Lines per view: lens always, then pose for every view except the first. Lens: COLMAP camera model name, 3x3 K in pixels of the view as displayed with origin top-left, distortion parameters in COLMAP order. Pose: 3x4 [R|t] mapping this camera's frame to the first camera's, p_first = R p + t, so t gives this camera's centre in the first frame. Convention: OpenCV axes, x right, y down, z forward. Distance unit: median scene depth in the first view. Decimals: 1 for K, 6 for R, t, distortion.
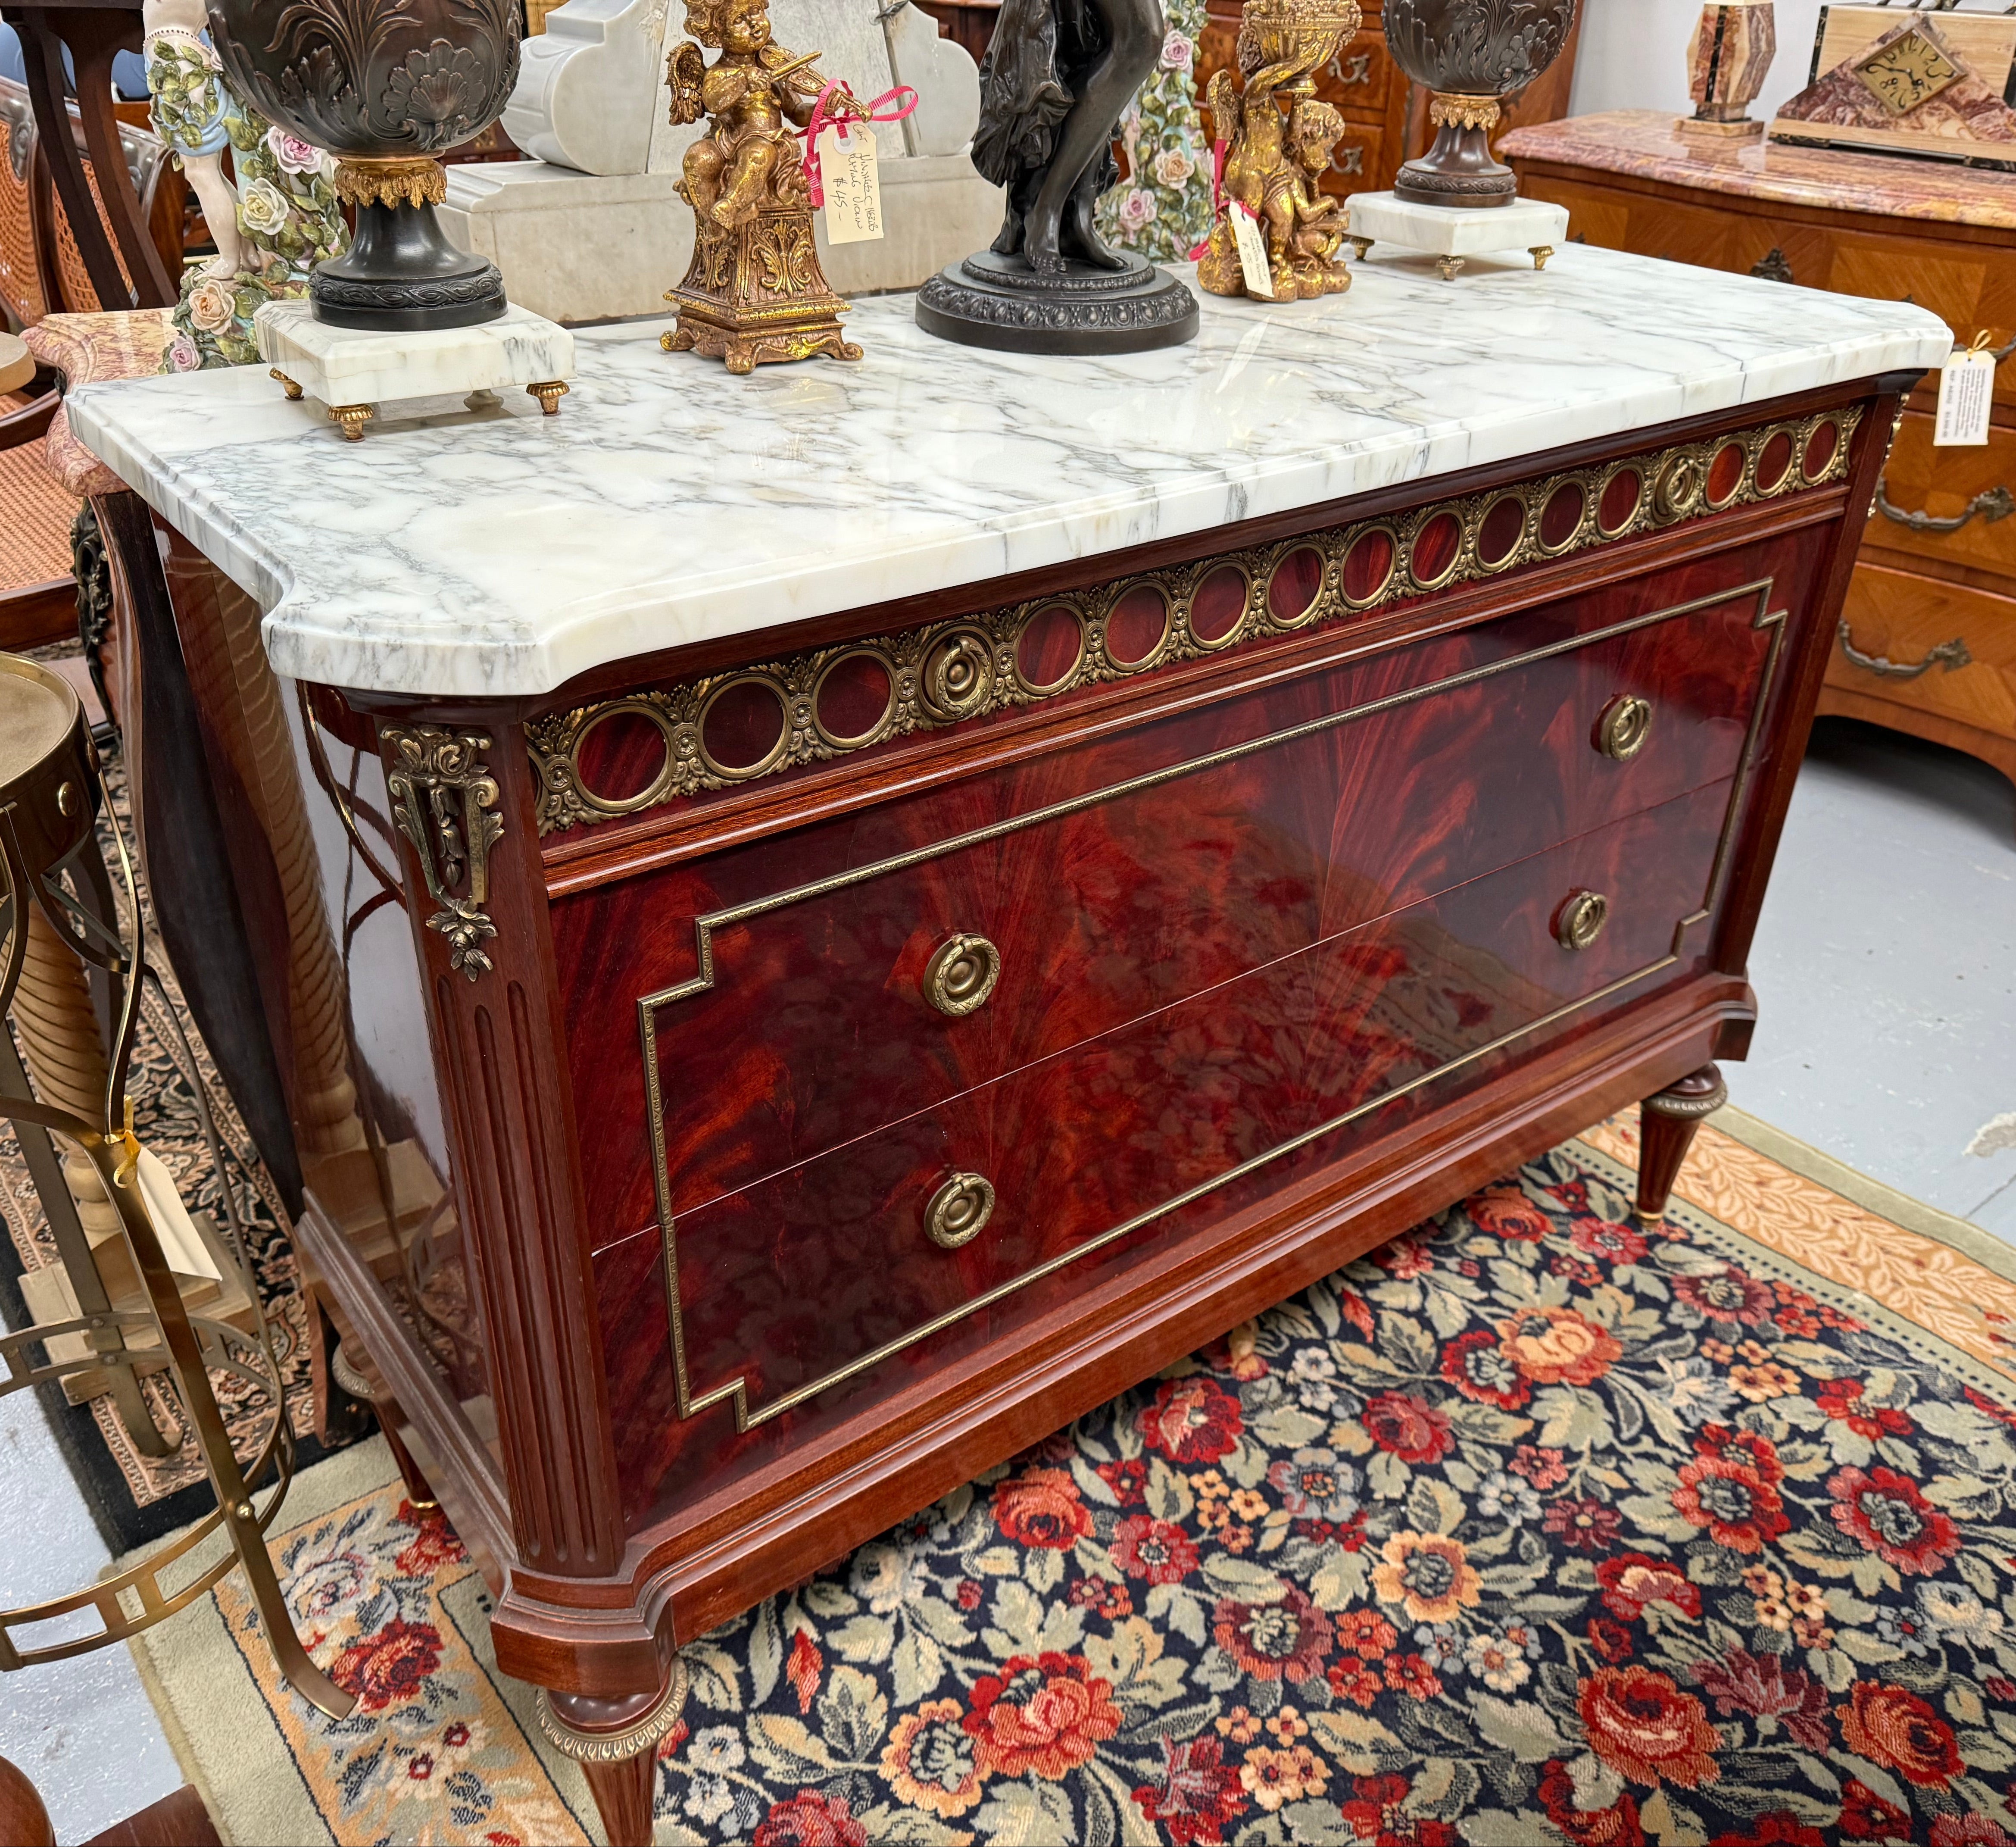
lens RADIAL K [[1767.5, 0, 1053.4], [0, 1767.5, 922.6], [0, 0, 1]] dist [0.050288, -0.105349]
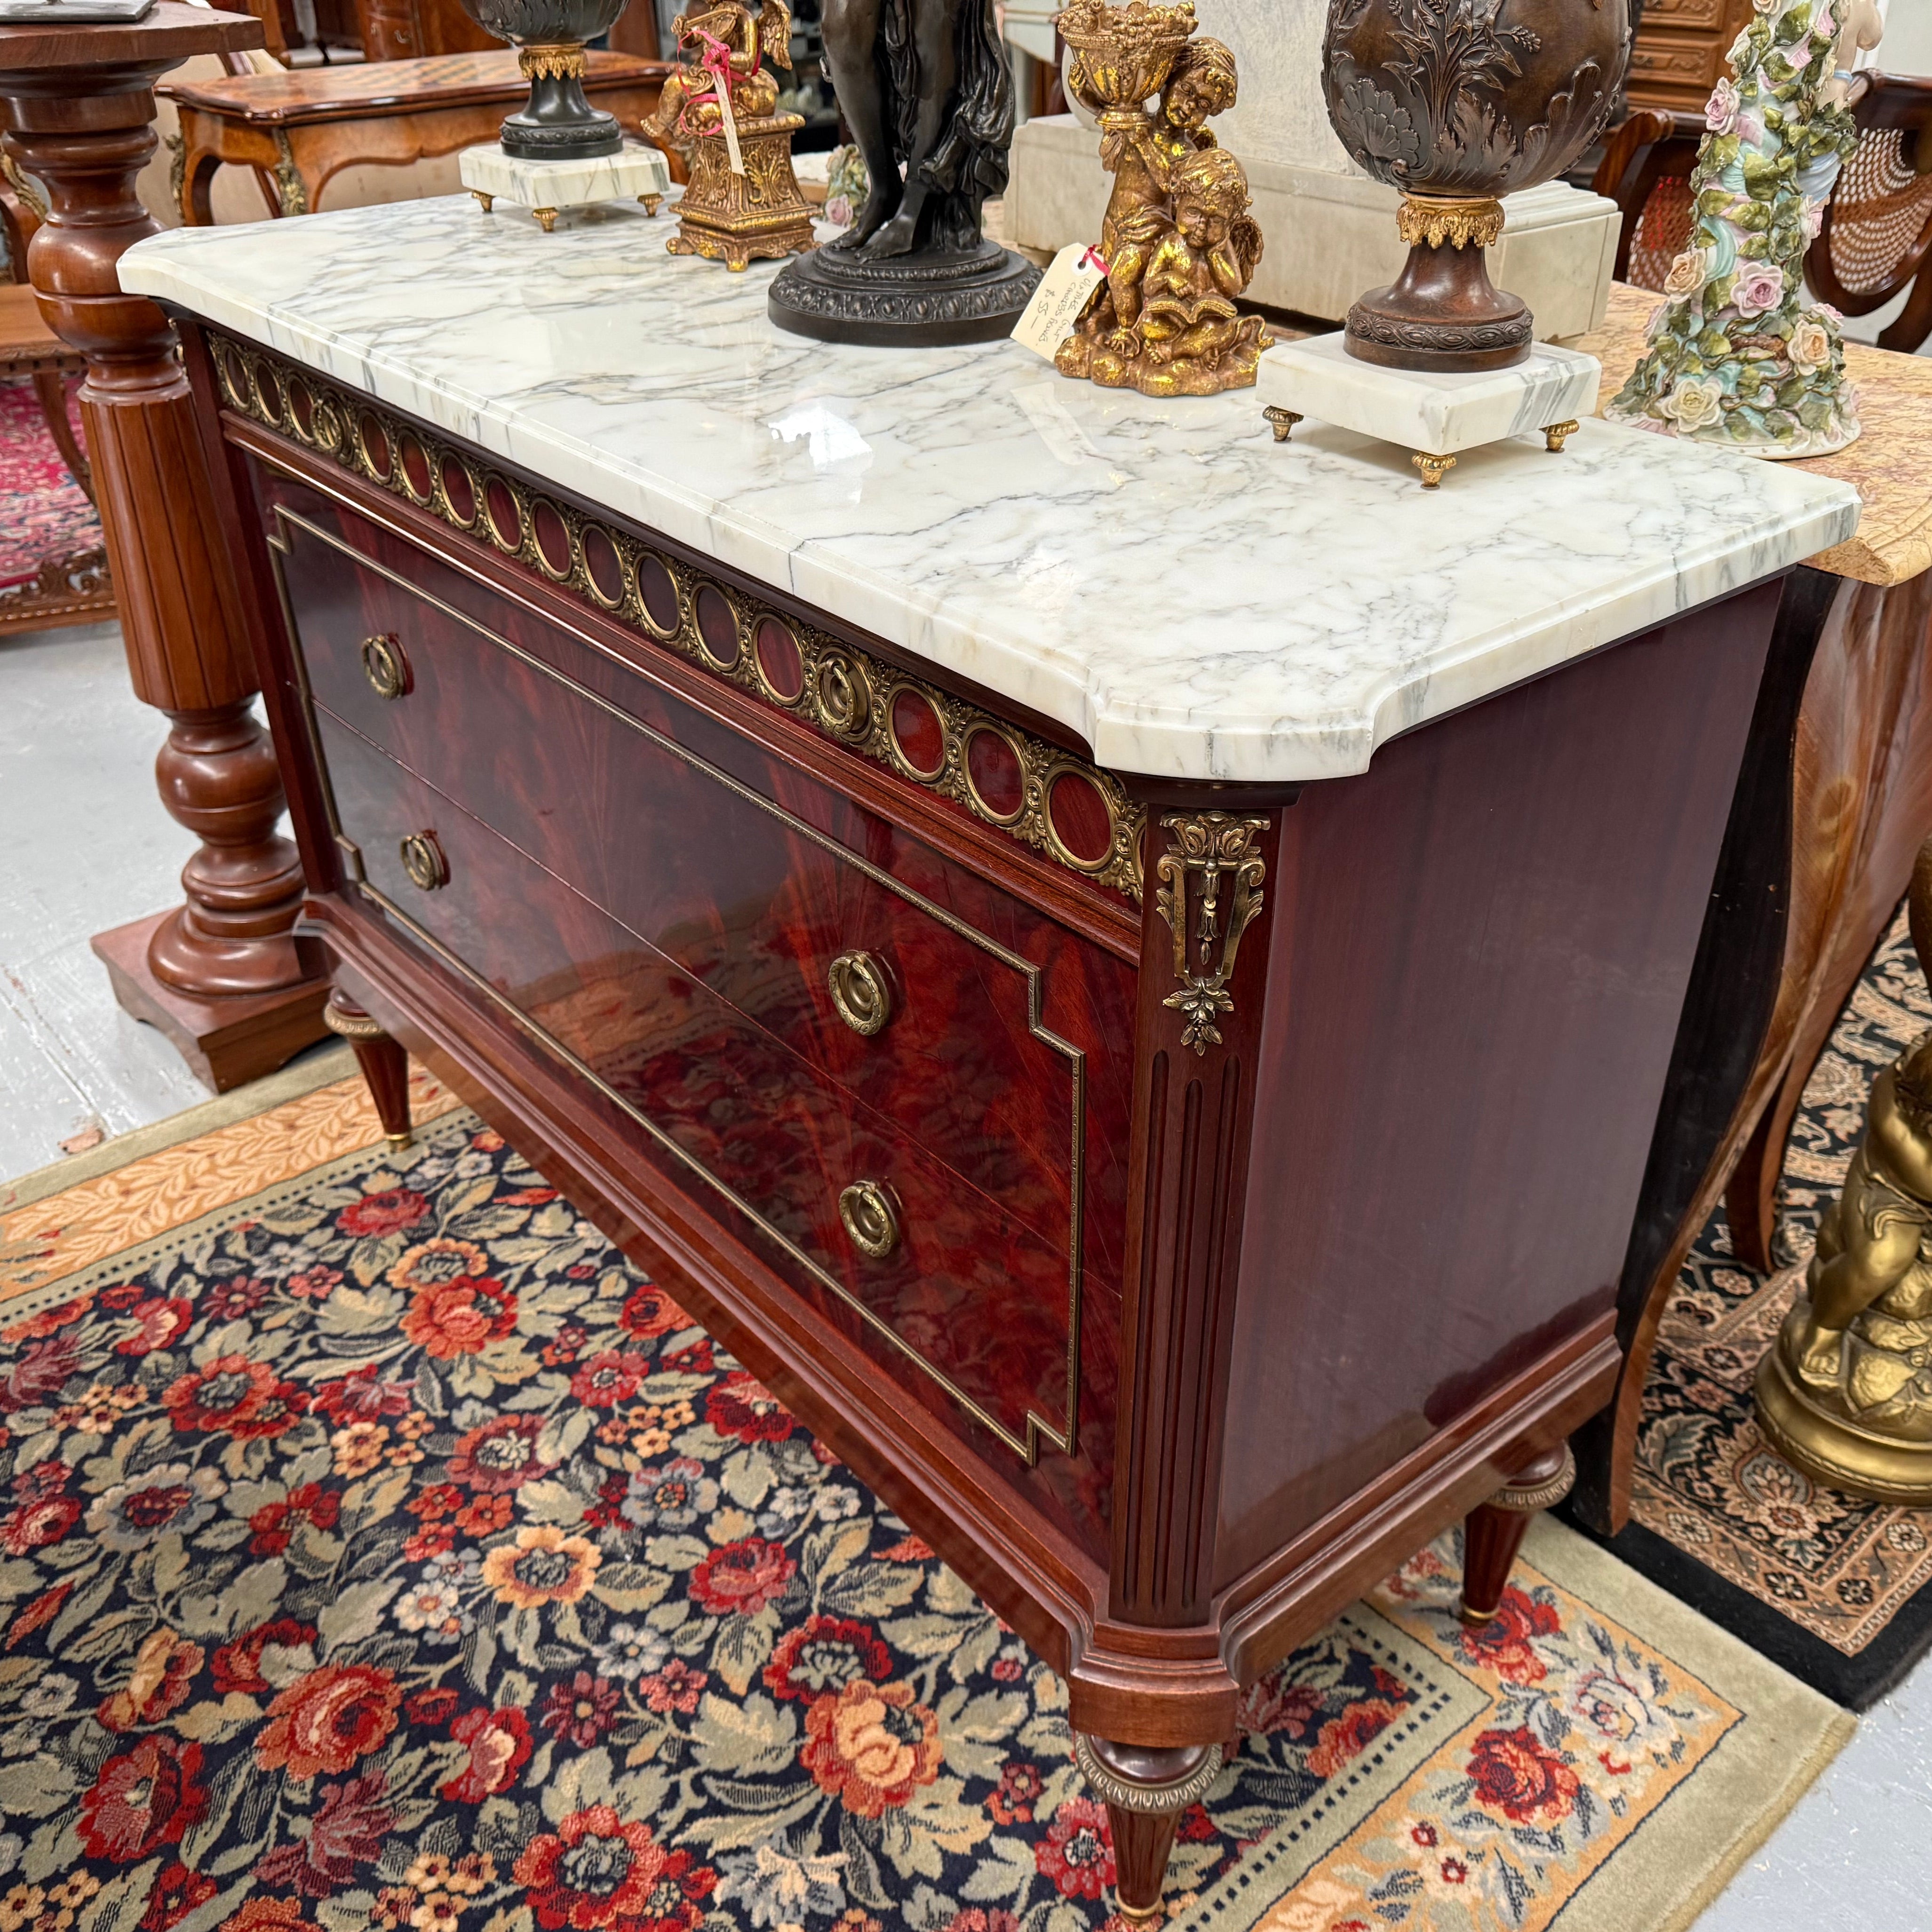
lens RADIAL K [[1901.5, 0, 970.8], [0, 1901.5, 1017.4], [0, 0, 1]] dist [0.125250, -0.257124]
pose [[0.026038, 0.522612, -0.852173, 0.972785], [-0.496048, 0.746862, 0.442870, -0.462832], [0.867905, 0.411187, 0.278687, 0.773401]]
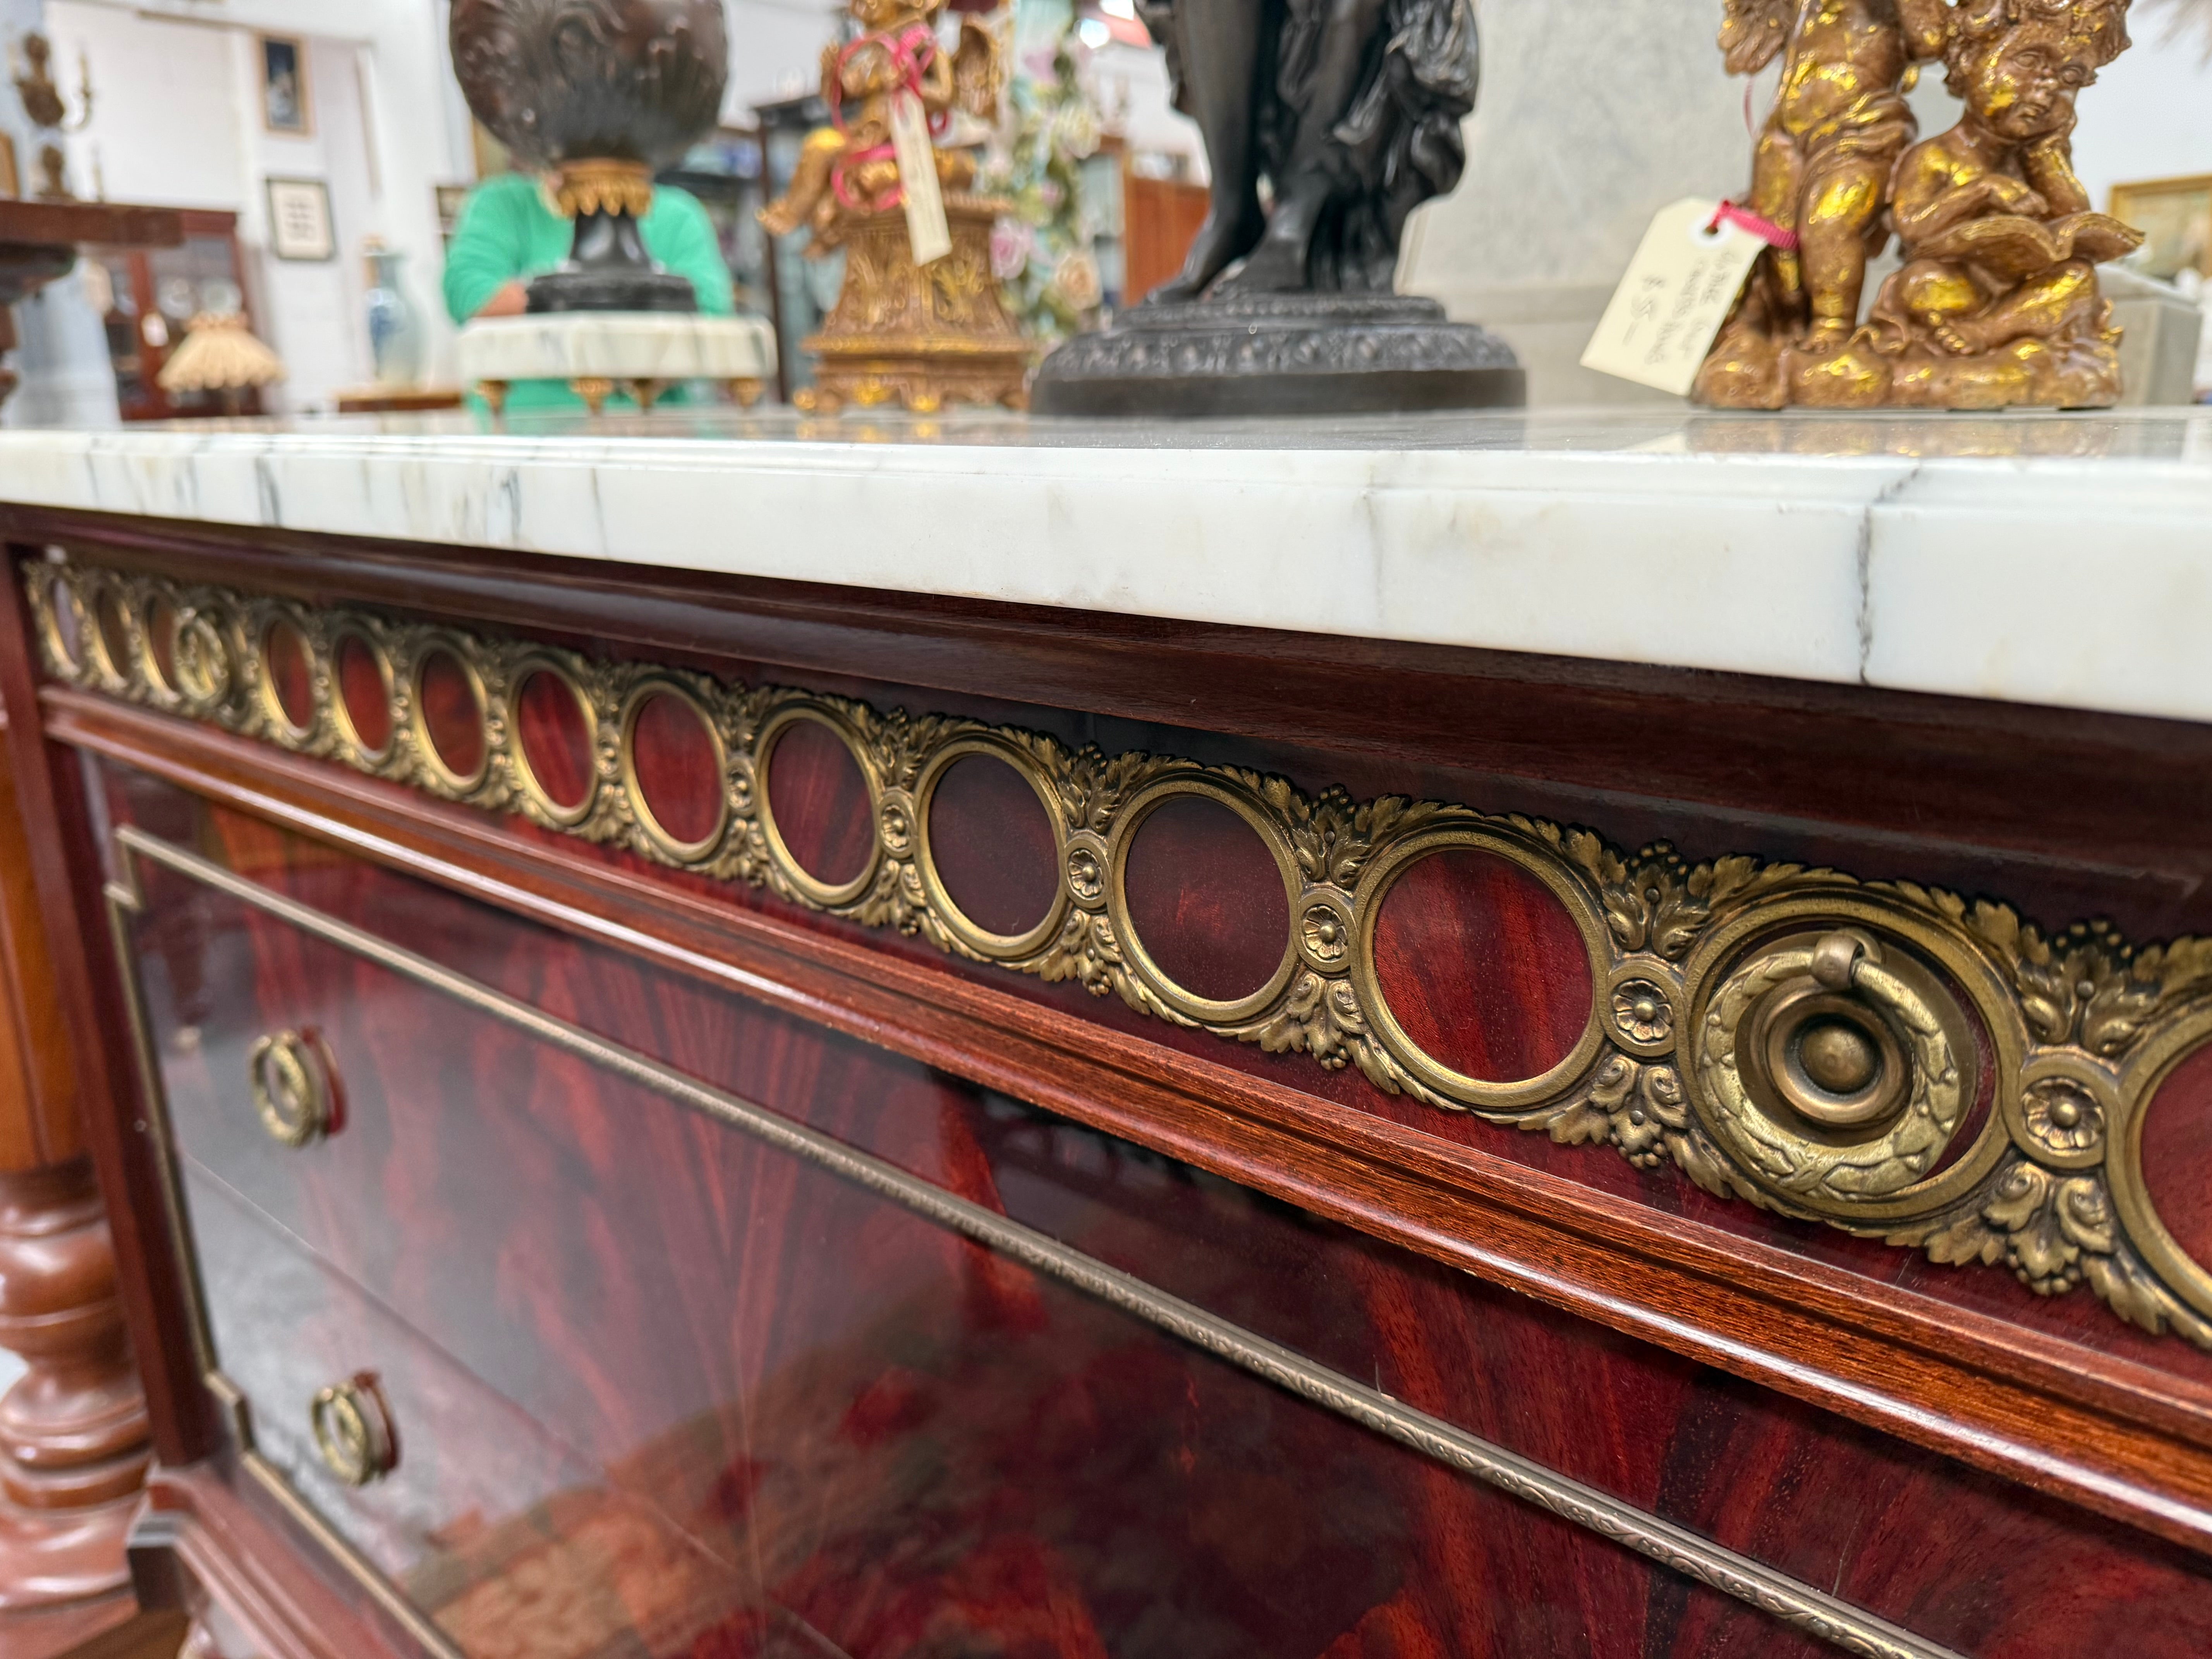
lens RADIAL K [[1609.1, 0, 1106.1], [0, 1609.1, 828.0], [0, 0, 1]] dist [0.009575, -0.057757]
pose [[0.185500, 0.230361, -0.955261, 0.450896], [-0.476457, 0.871298, 0.117592, -0.220088], [0.859406, 0.433328, 0.271383, 0.755033]]
